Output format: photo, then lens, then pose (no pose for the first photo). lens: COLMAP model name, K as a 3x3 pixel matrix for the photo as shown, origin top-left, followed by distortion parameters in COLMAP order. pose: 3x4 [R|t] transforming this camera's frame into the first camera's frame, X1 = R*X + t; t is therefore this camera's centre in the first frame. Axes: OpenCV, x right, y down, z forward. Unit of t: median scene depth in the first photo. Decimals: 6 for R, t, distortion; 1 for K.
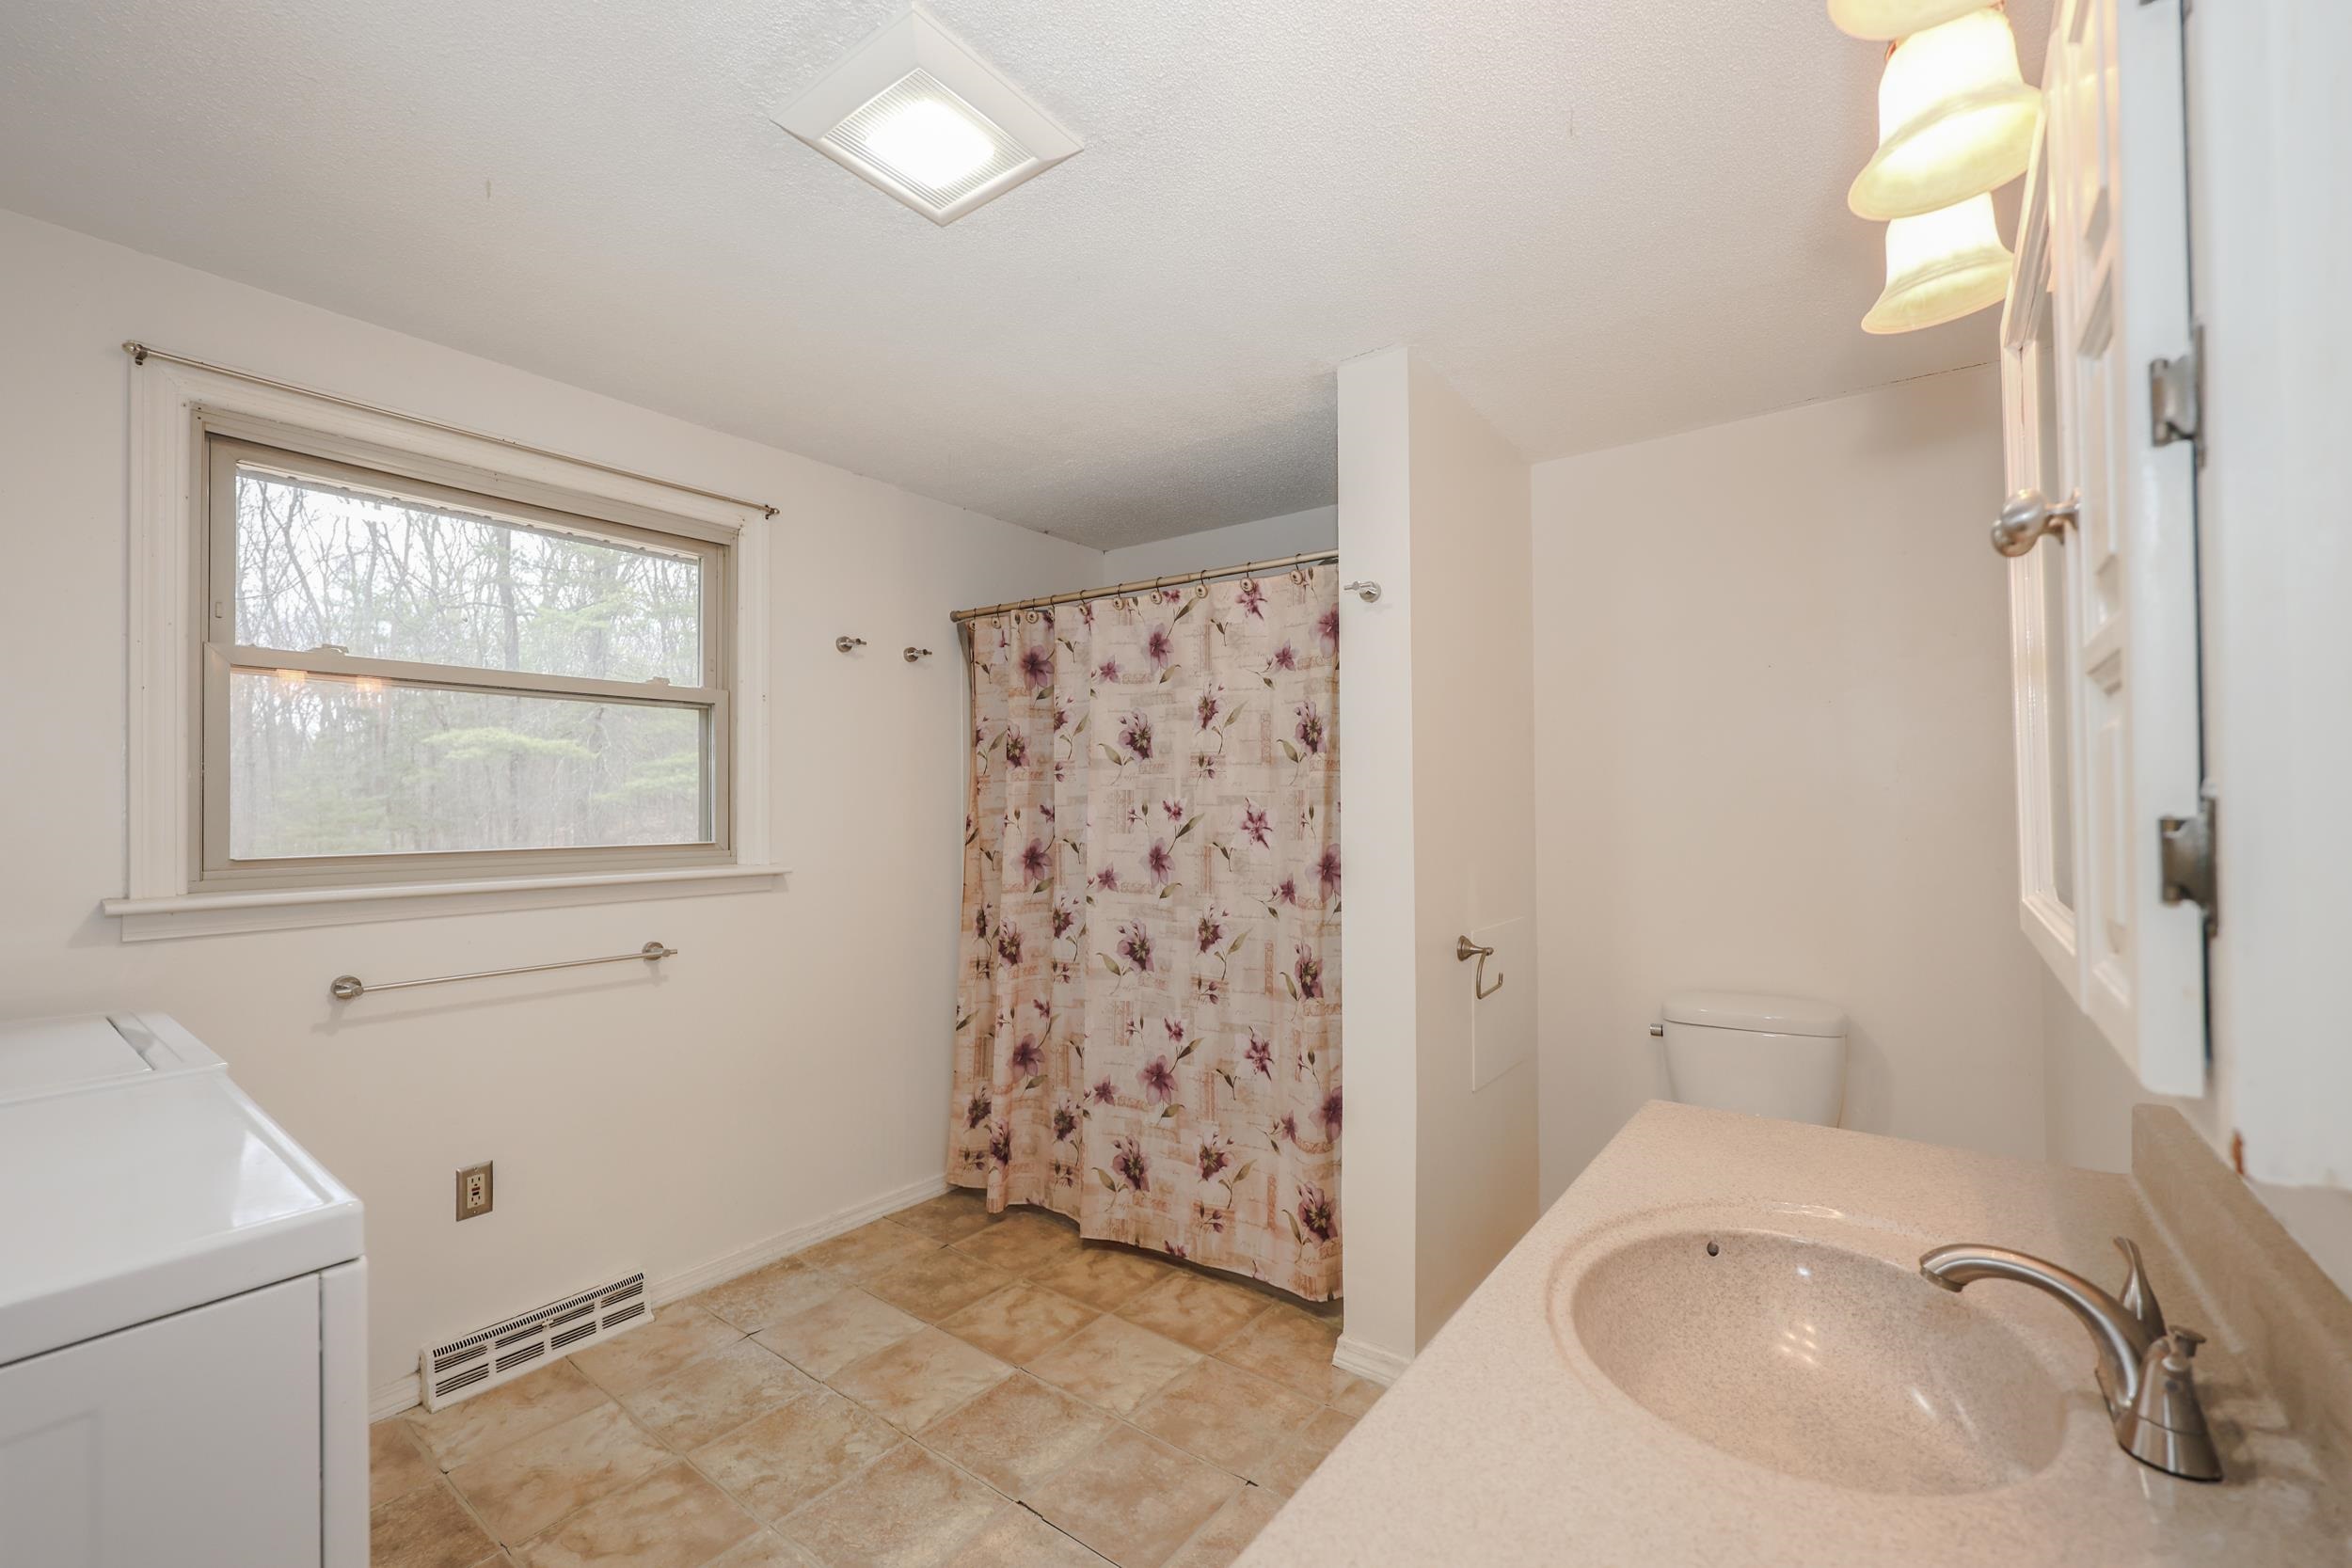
lens RADIAL K [[970.4, 0, 1161.3], [0, 970.4, 792.1], [0, 0, 1]] dist [0.002438, 0.000437]
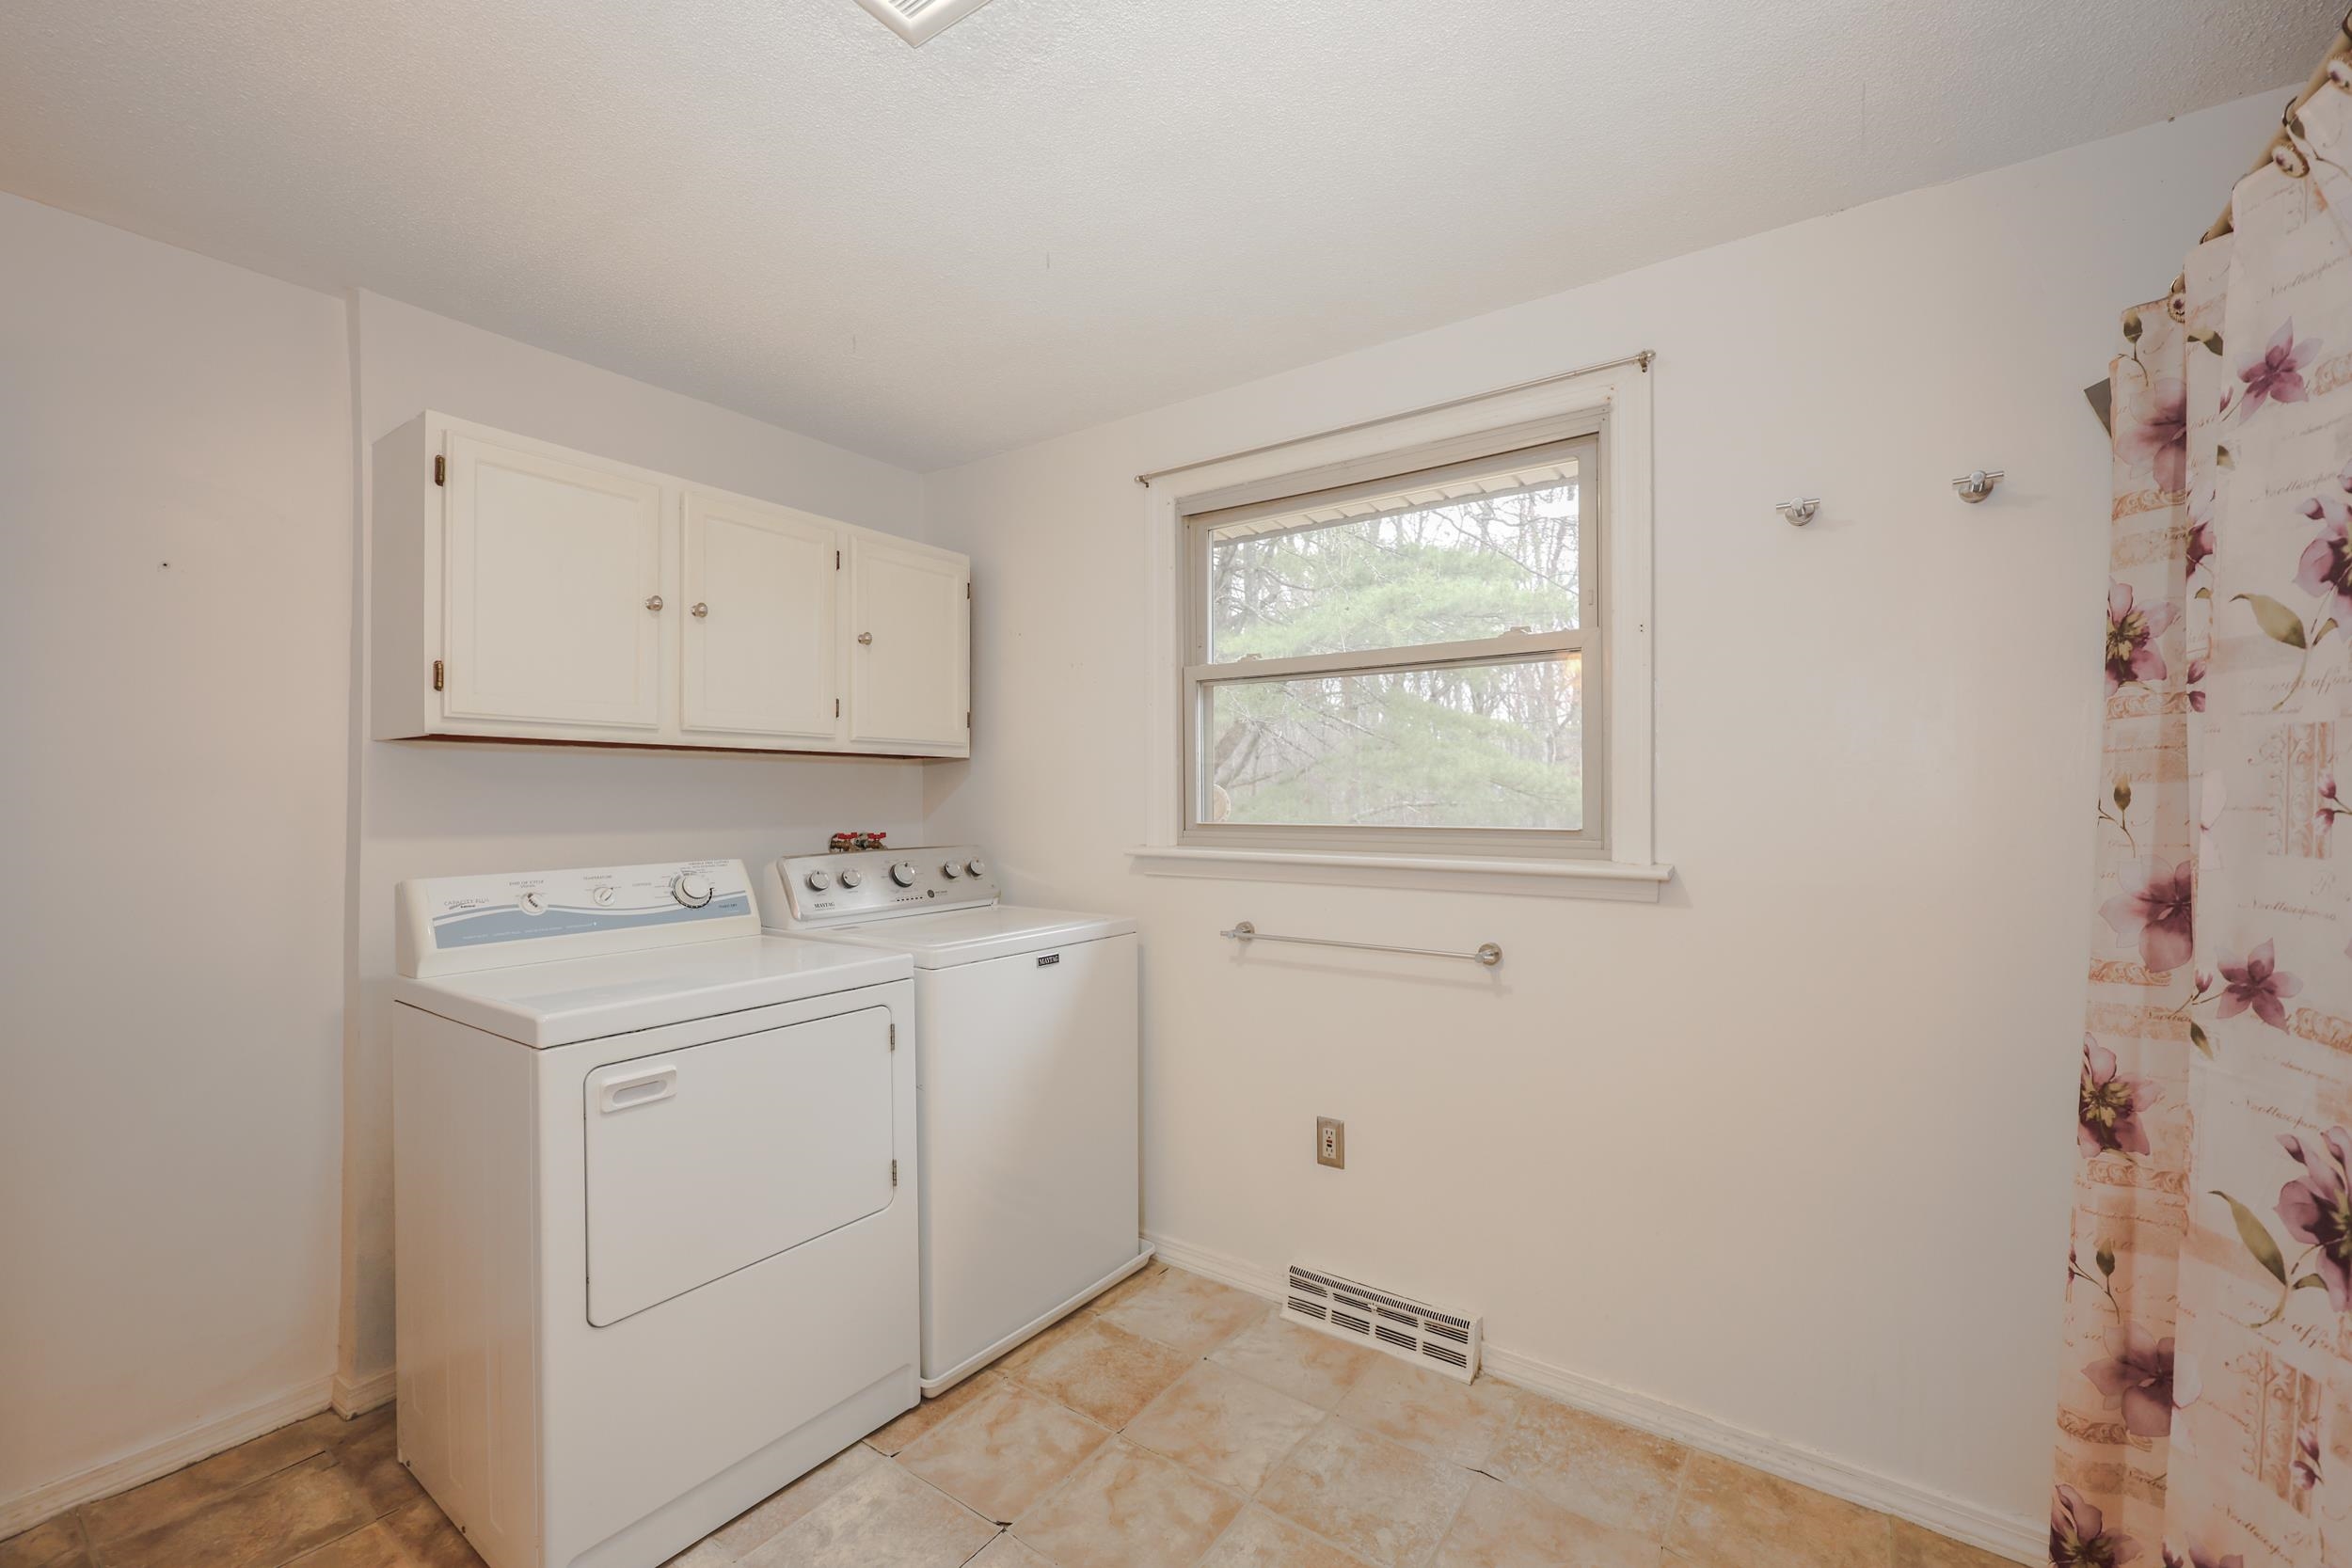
lens RADIAL K [[970.4, 0, 1161.3], [0, 970.4, 792.1], [0, 0, 1]] dist [0.002438, 0.000437]
pose [[0.037457, 0.003378, -0.999293, 0.343232], [0.016240, 0.999860, 0.003989, 0.016570], [0.999166, -0.016378, 0.037397, 0.757834]]
